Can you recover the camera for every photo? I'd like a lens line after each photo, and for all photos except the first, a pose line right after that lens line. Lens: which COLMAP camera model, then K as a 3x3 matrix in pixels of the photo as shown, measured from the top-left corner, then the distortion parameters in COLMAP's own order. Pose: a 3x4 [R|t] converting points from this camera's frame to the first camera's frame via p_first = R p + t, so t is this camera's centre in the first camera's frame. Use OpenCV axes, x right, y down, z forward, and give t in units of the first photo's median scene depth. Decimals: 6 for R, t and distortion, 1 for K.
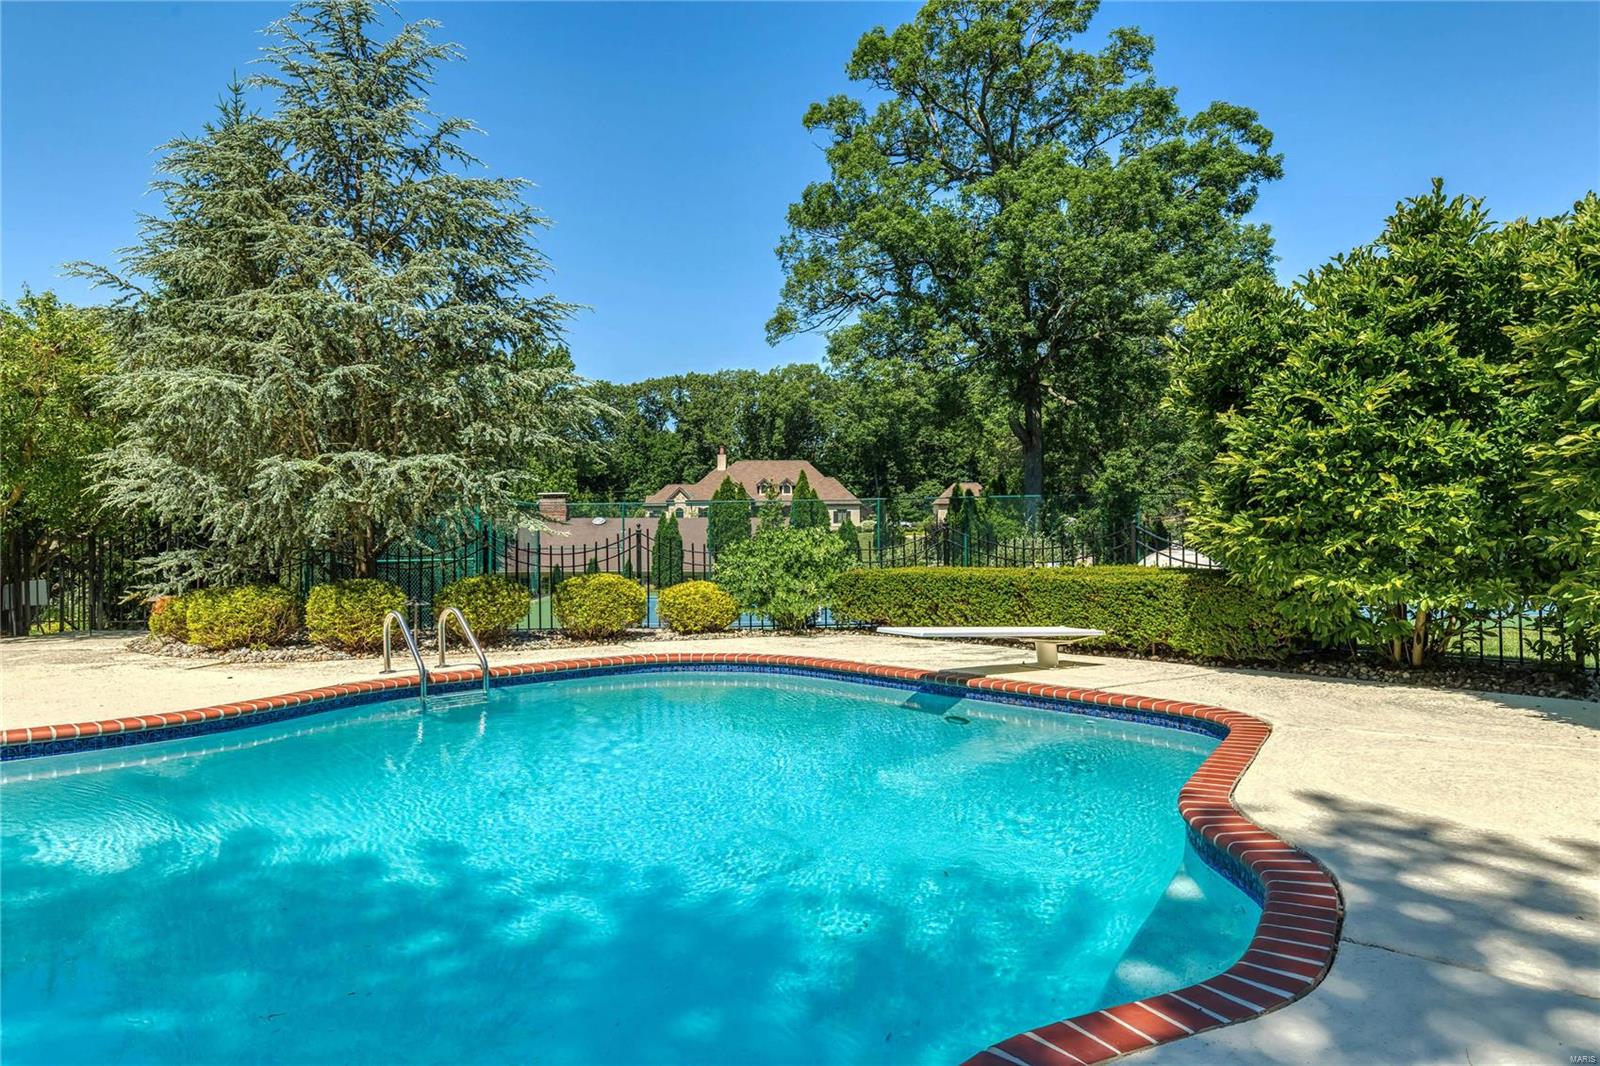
lens RADIAL K [[1013.5, 0, 807.2], [0, 1013.5, 530.6], [0, 0, 1]] dist [0.004752, 0.001544]
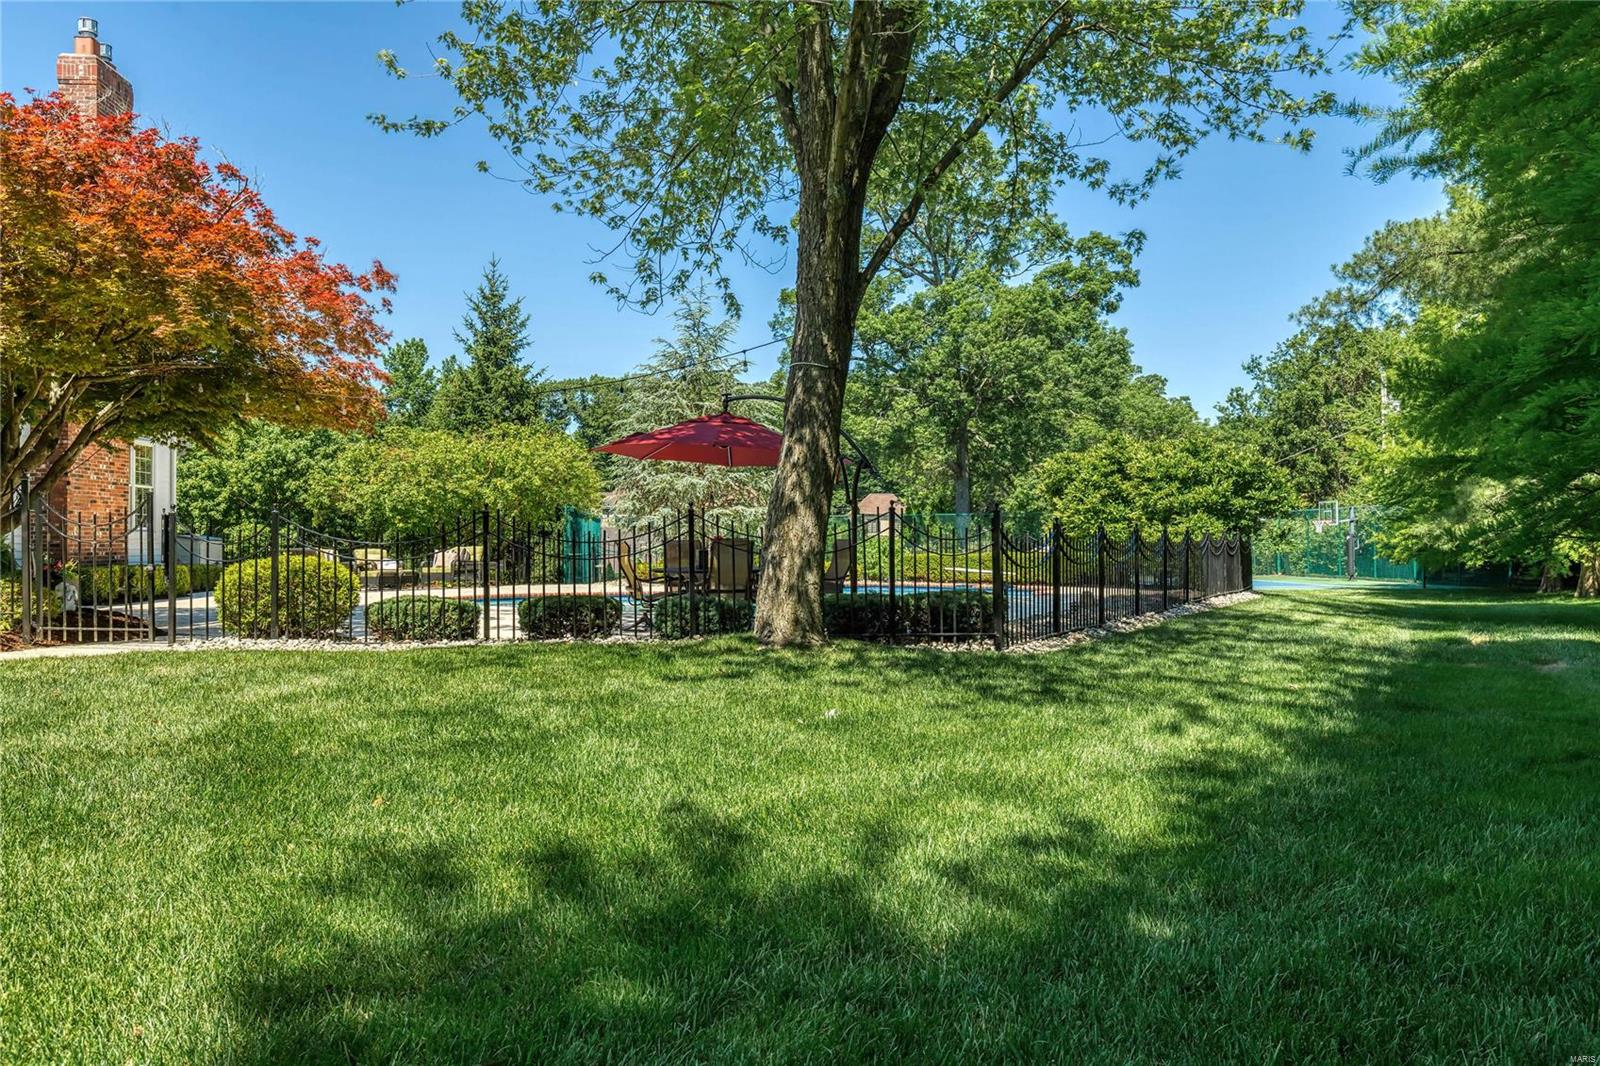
lens RADIAL K [[1191.0, 0, 796.0], [0, 1191.0, 534.1], [0, 0, 1]] dist [0.001928, -0.000207]
pose [[0.994523, 0.003306, 0.104461, -0.182987], [-0.002754, 0.999981, -0.005425, 0.002831], [-0.104477, 0.005107, 0.994514, -0.615632]]
